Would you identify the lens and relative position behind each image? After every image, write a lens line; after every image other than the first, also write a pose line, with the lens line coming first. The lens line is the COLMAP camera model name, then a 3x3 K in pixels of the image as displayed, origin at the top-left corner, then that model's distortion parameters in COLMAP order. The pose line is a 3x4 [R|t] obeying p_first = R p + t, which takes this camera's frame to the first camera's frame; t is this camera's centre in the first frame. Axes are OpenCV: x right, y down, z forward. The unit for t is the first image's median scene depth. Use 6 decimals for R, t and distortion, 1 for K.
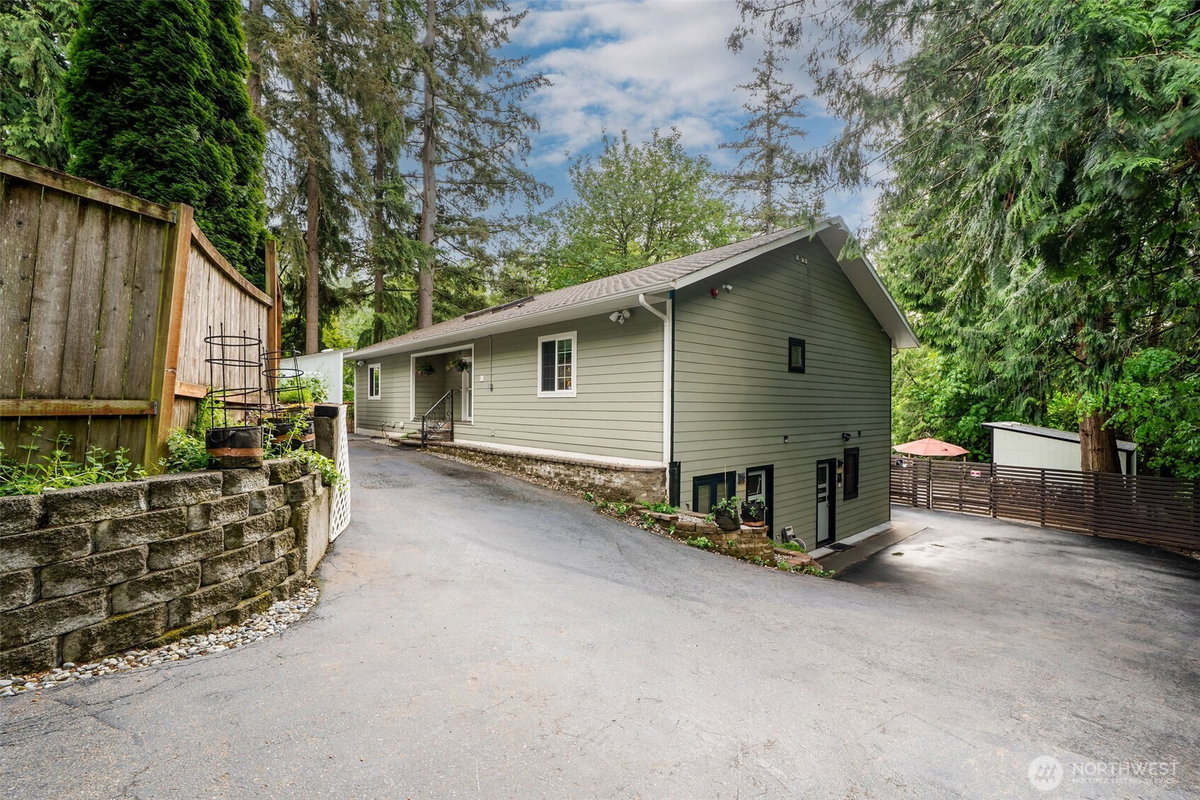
lens RADIAL K [[512.3, 0, 604.0], [0, 512.3, 395.3], [0, 0, 1]] dist [-0.002533, -0.000118]
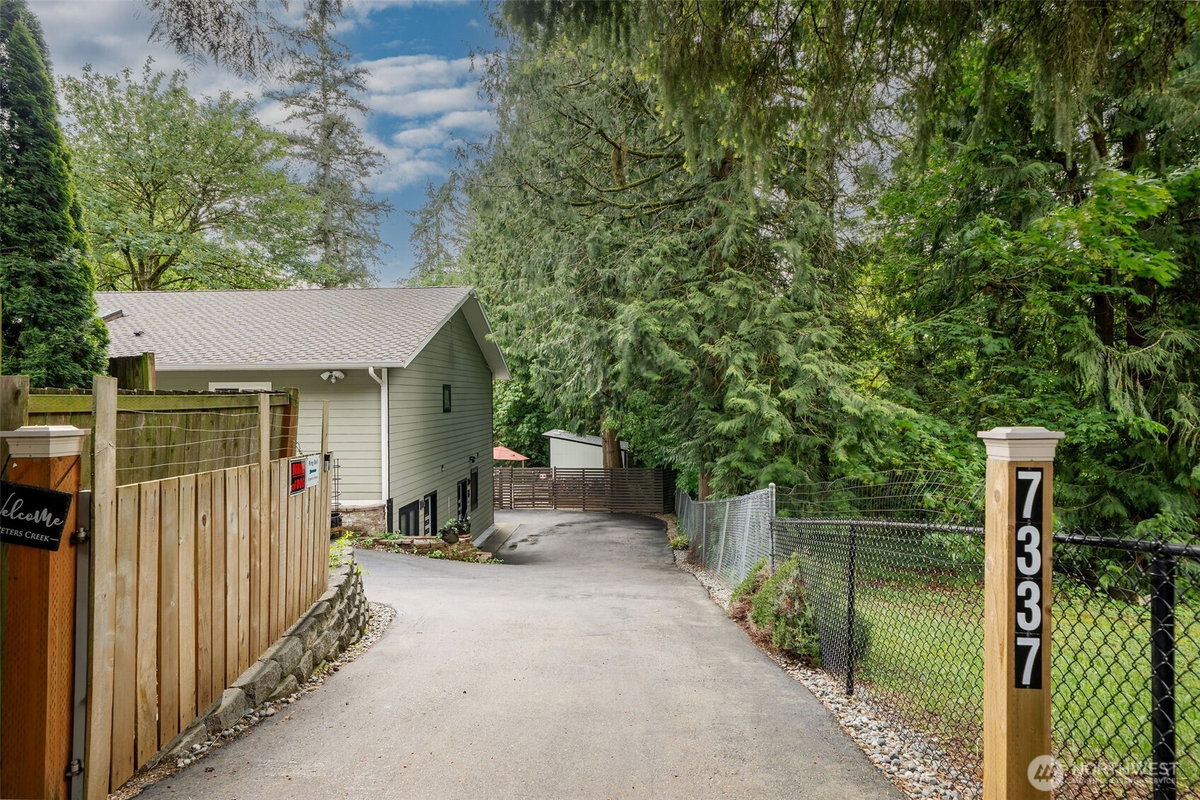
lens RADIAL K [[651.5, 0, 600.9], [0, 651.5, 396.4], [0, 0, 1]] dist [-0.004201, -0.000158]
pose [[0.708819, -0.009925, 0.705320, -0.472776], [-0.005145, 0.999802, 0.019240, -0.117376], [-0.705371, -0.017267, 0.708628, -0.370471]]
